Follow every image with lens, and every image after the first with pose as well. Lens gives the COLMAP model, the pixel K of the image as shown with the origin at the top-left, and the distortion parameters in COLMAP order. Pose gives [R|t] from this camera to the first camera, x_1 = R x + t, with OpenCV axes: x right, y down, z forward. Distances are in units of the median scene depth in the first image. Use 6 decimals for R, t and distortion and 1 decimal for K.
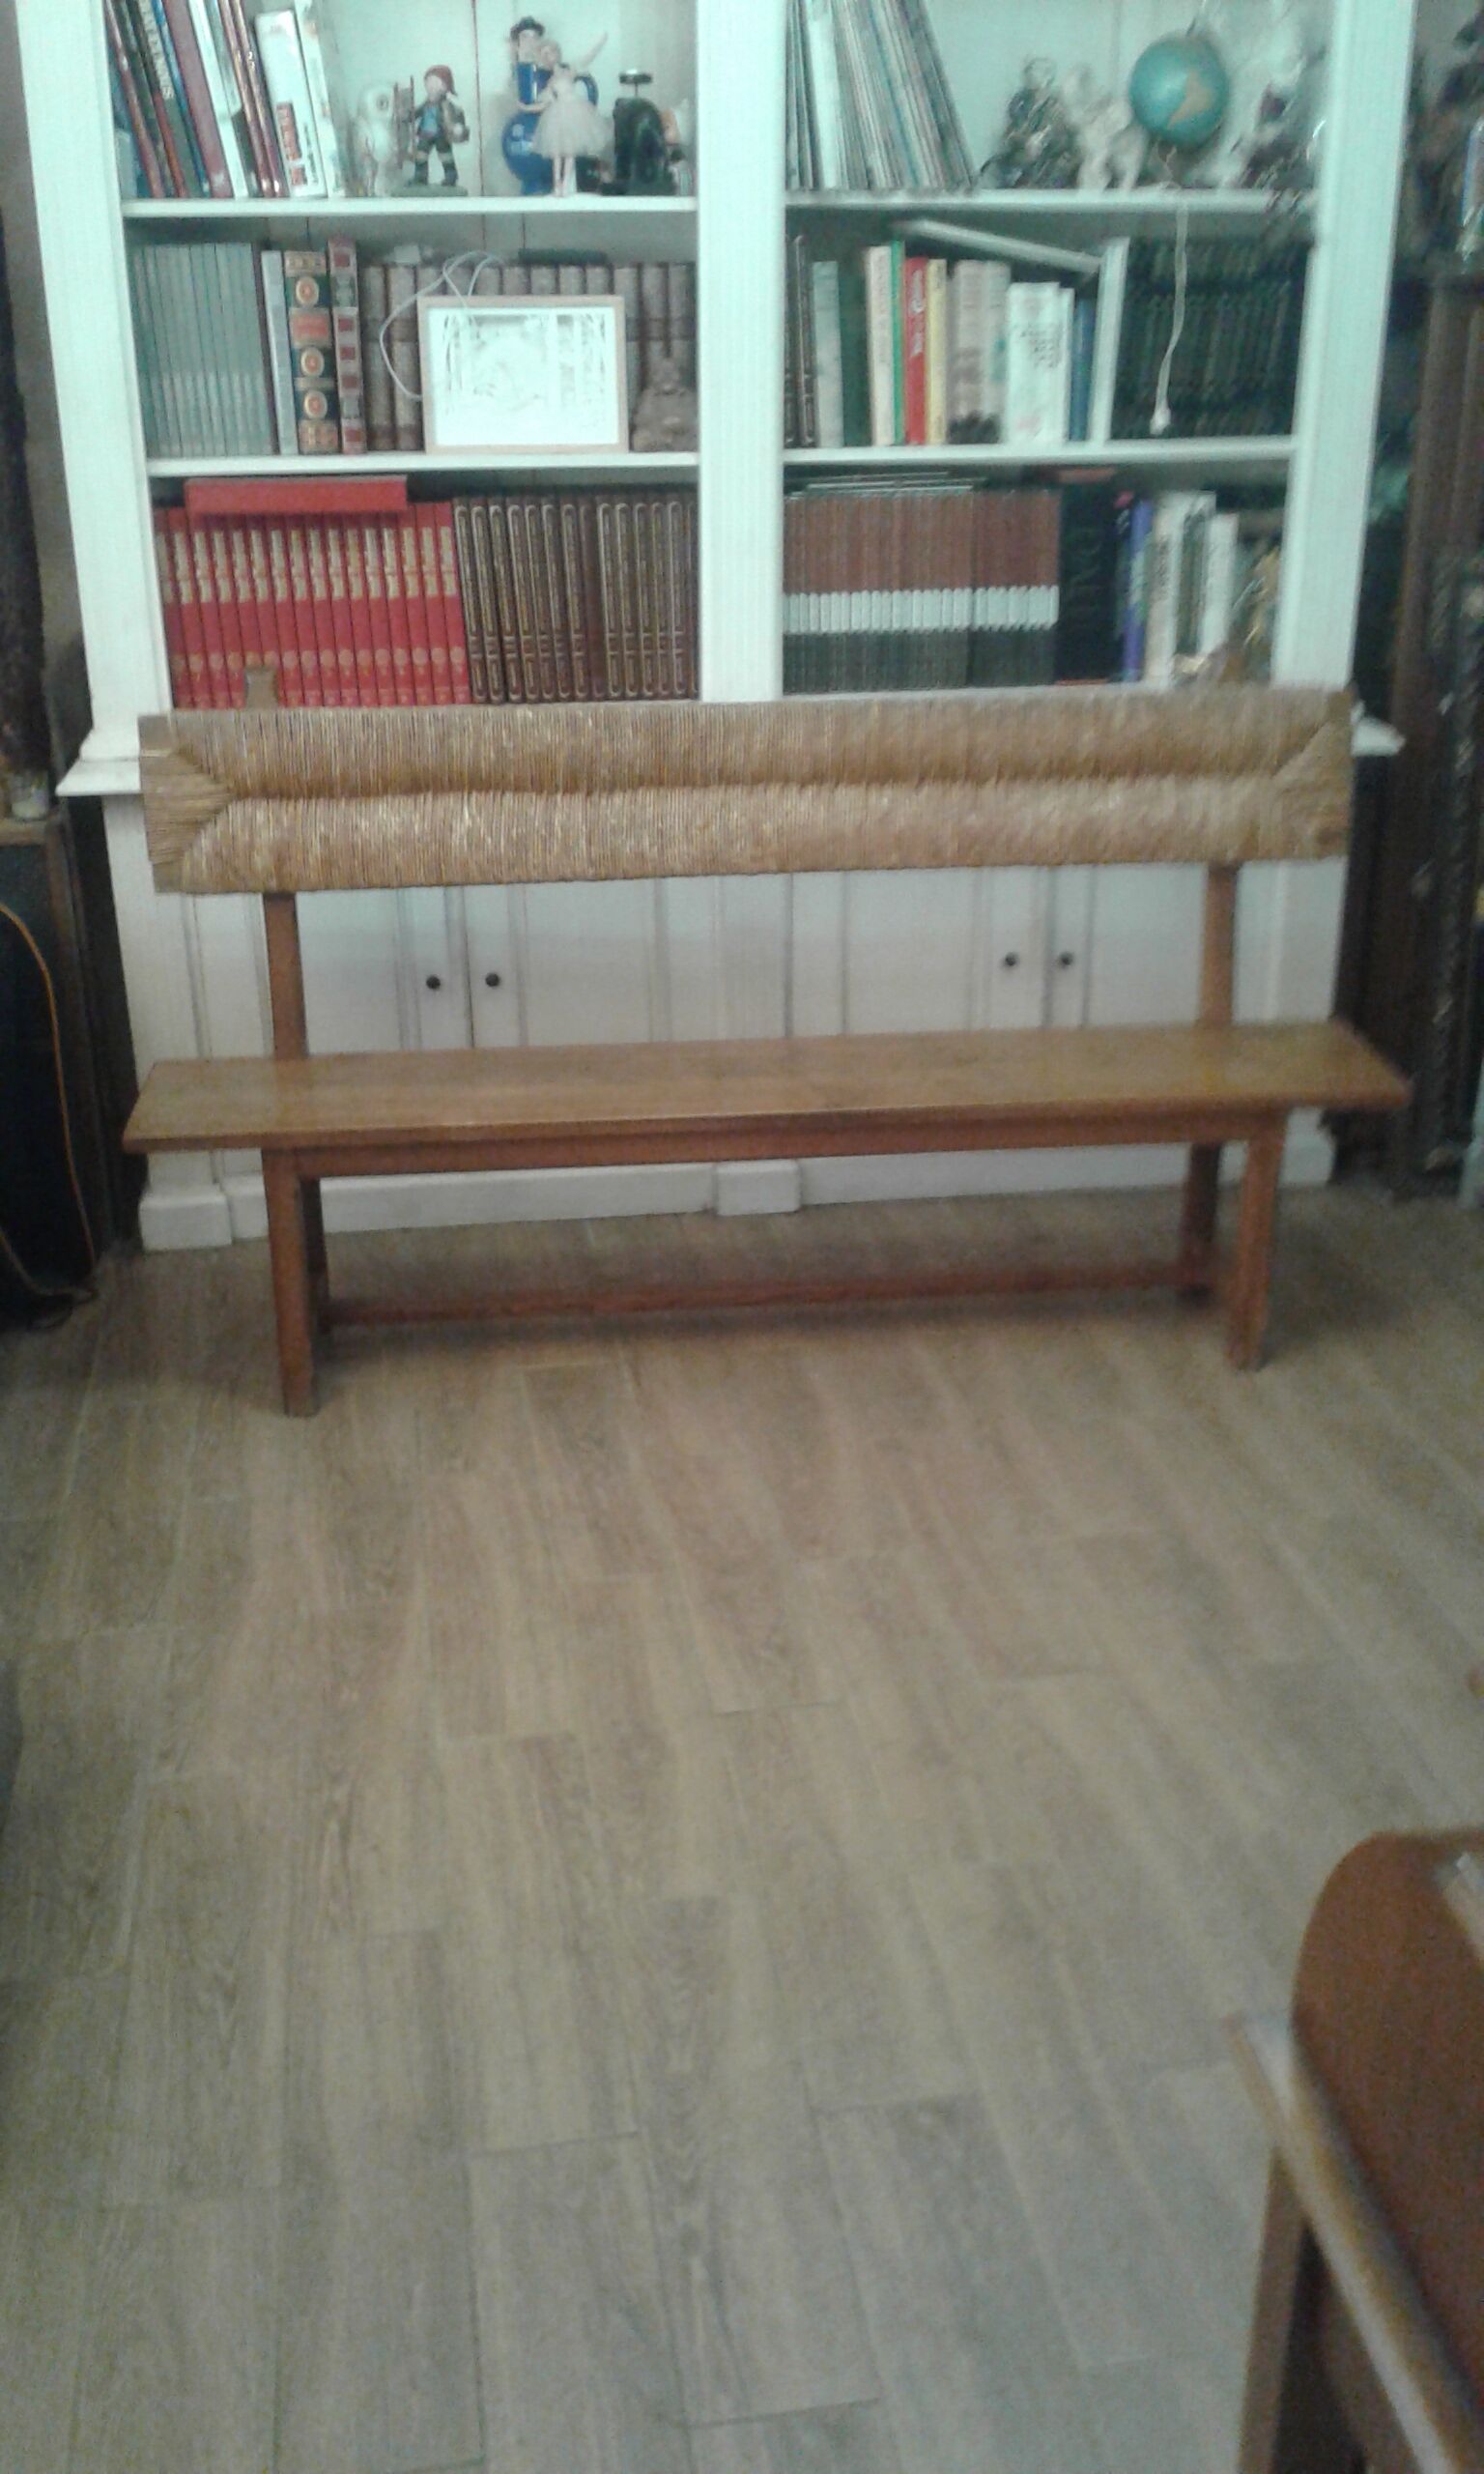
lens RADIAL K [[2204.9, 0, 742.0], [0, 2204.9, 1237.0], [0, 0, 1]] dist [0.035887, 0.014092]
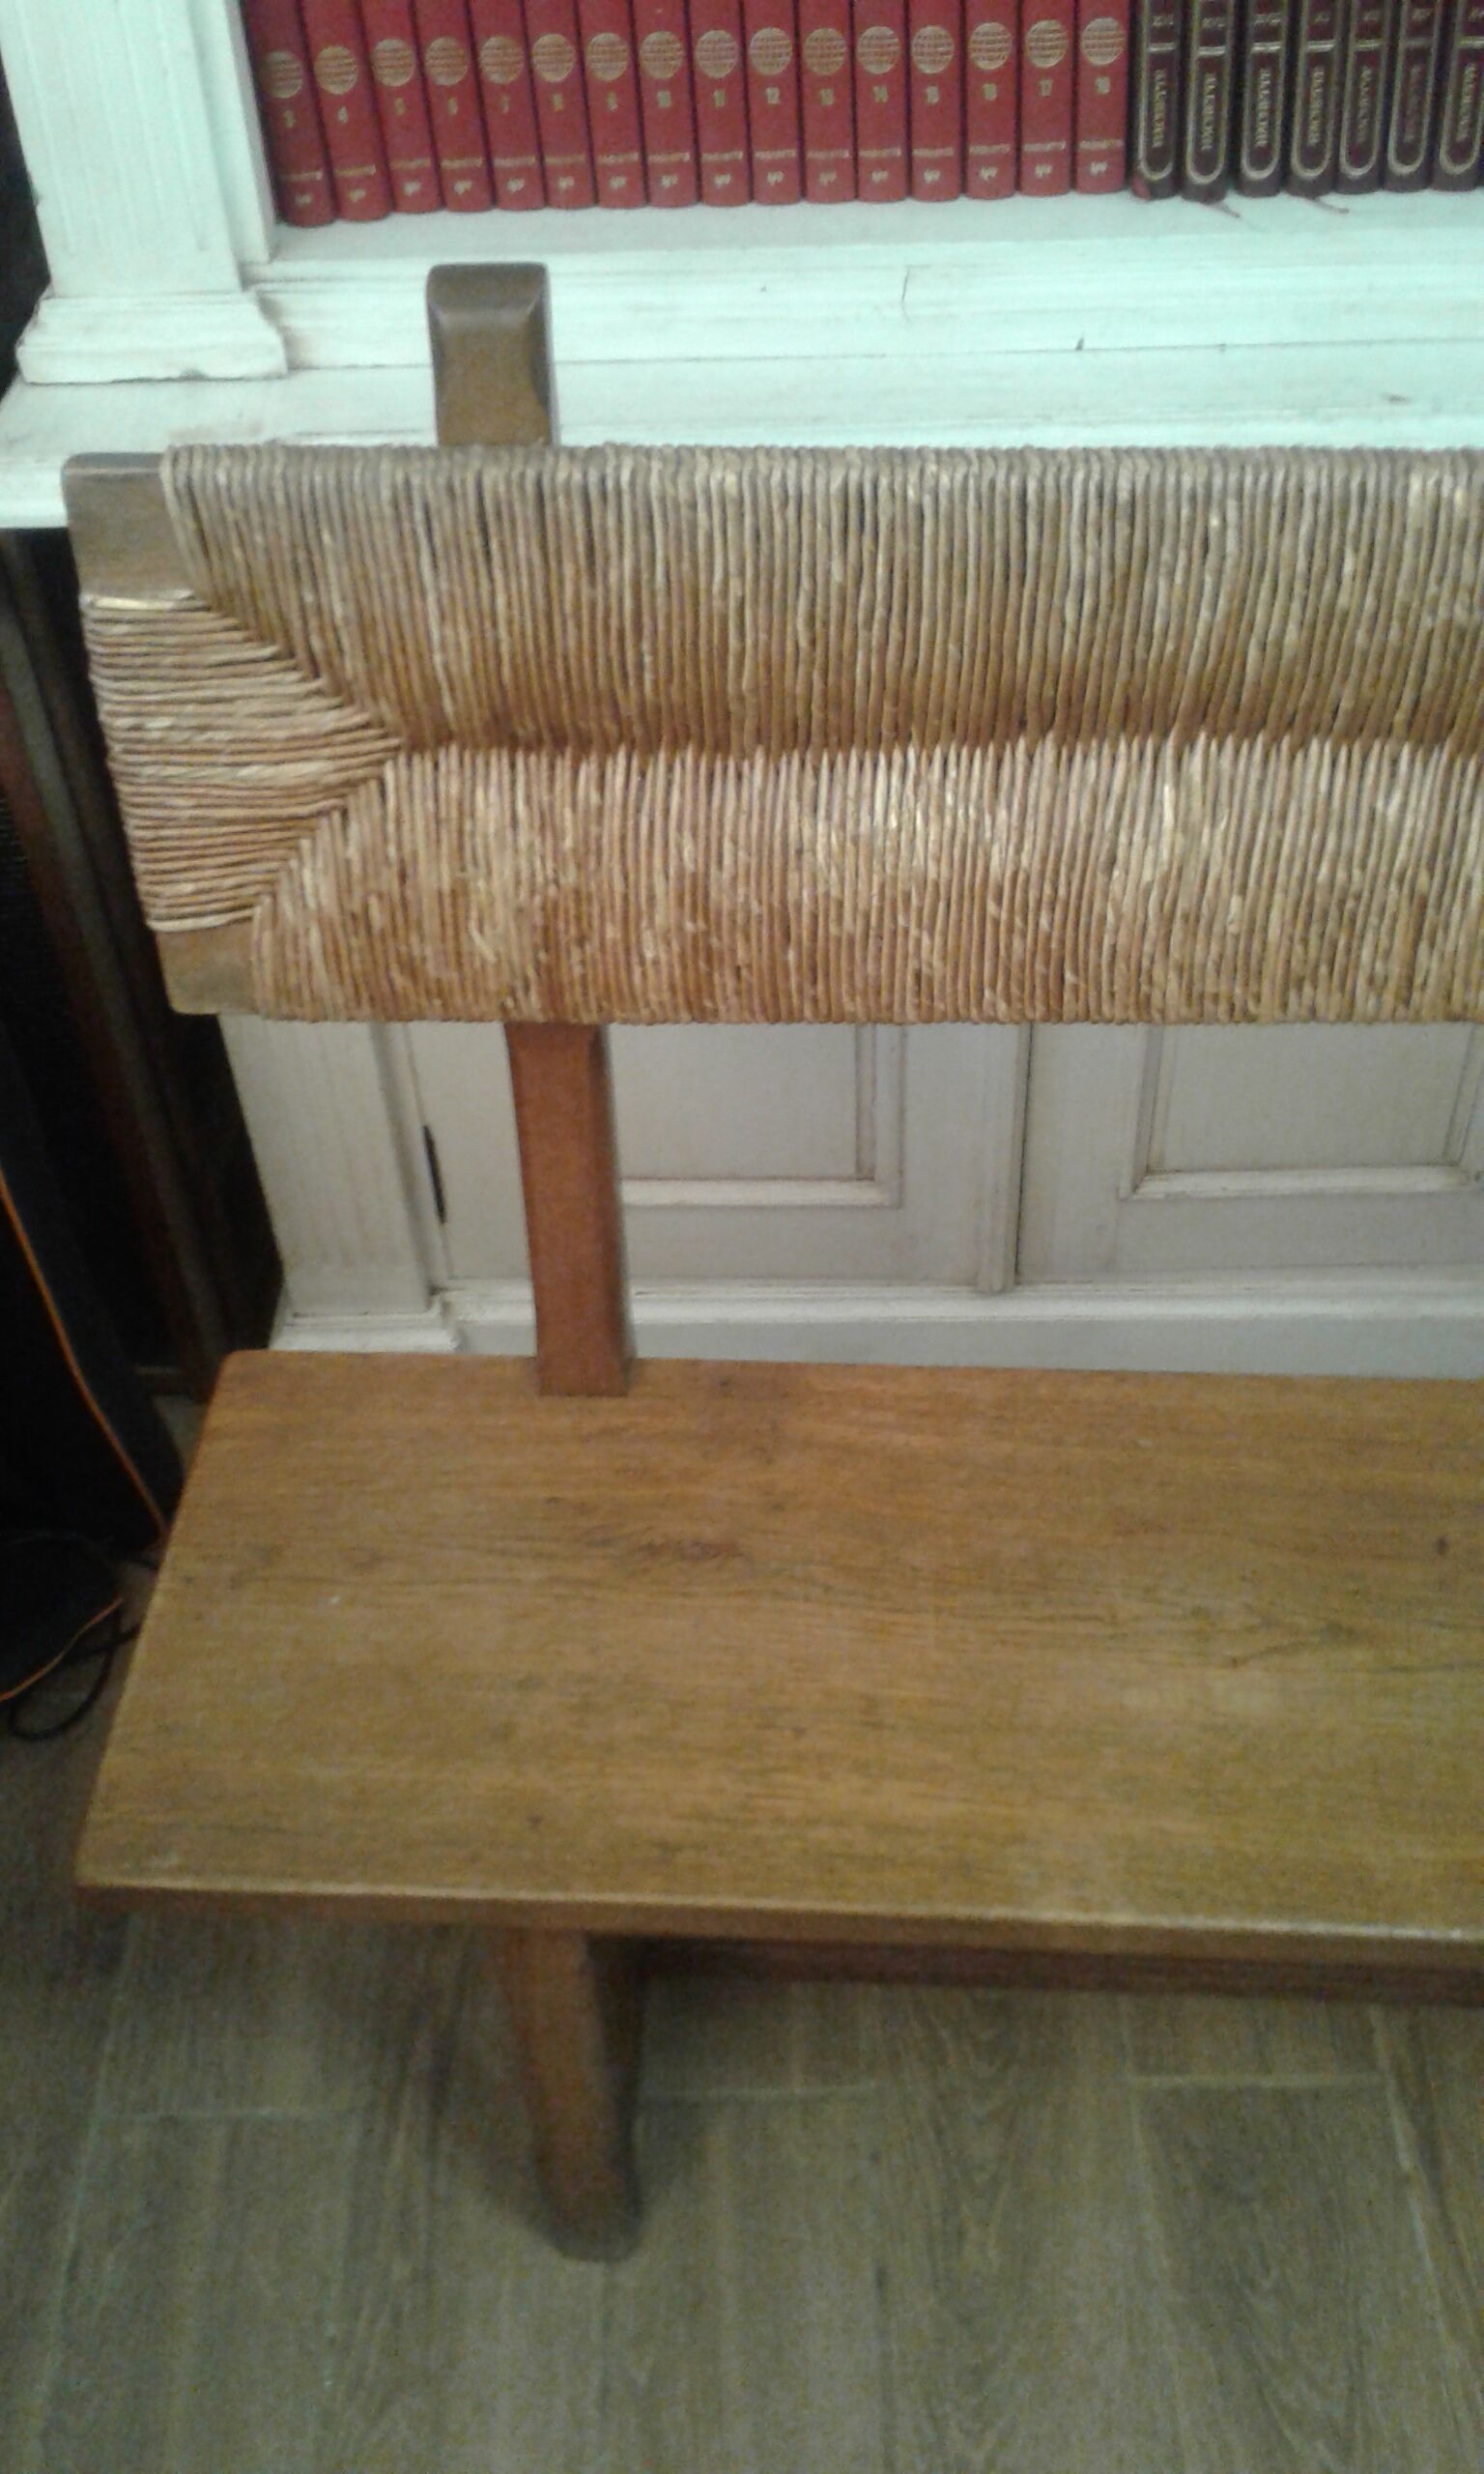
lens RADIAL K [[2267.6, 0, 727.3], [0, 2267.6, 1223.6], [0, 0, 1]] dist [0.045488, -0.018394]
pose [[0.986093, 0.090564, -0.139351, -0.141685], [-0.034440, 0.931635, 0.361759, -0.259217], [0.162586, -0.351929, 0.921798, 0.722252]]
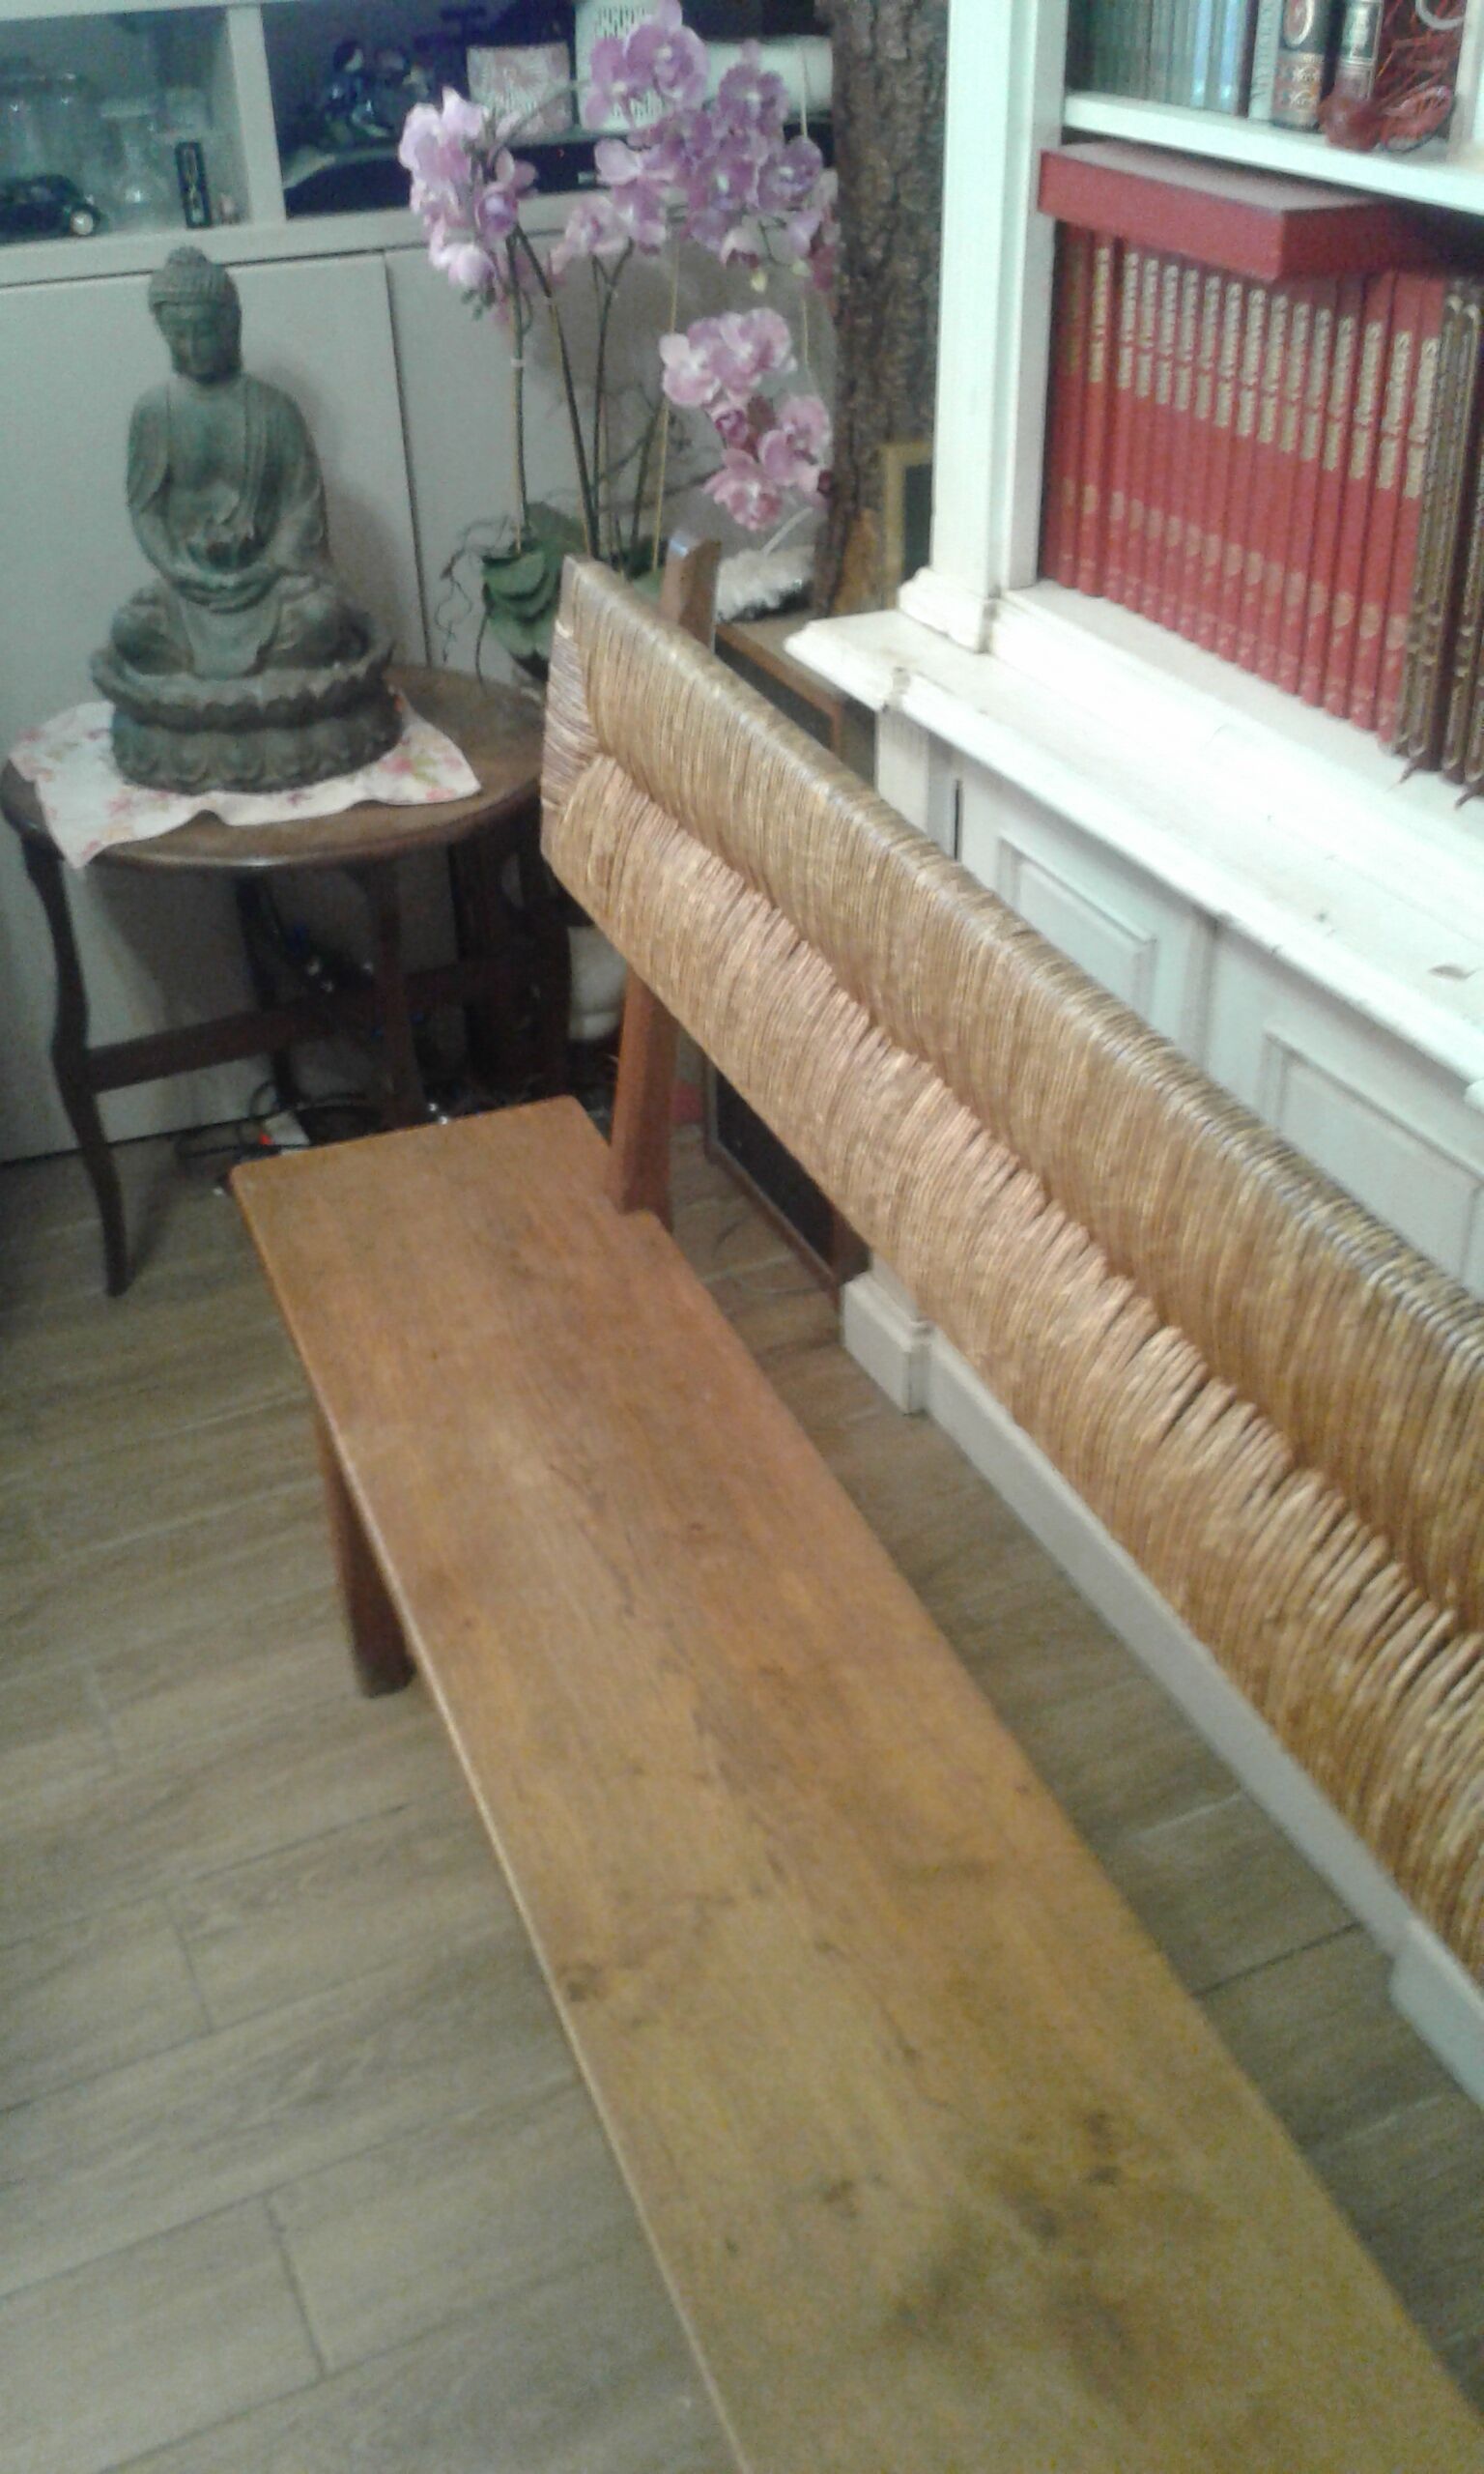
lens RADIAL K [[2204.9, 0, 742.0], [0, 2204.9, 1237.0], [0, 0, 1]] dist [0.035887, 0.014092]
pose [[0.280205, 0.518674, -0.807751, 0.305255], [-0.388227, 0.830804, 0.398803, -0.339801], [0.877932, 0.201845, 0.434159, 0.842123]]
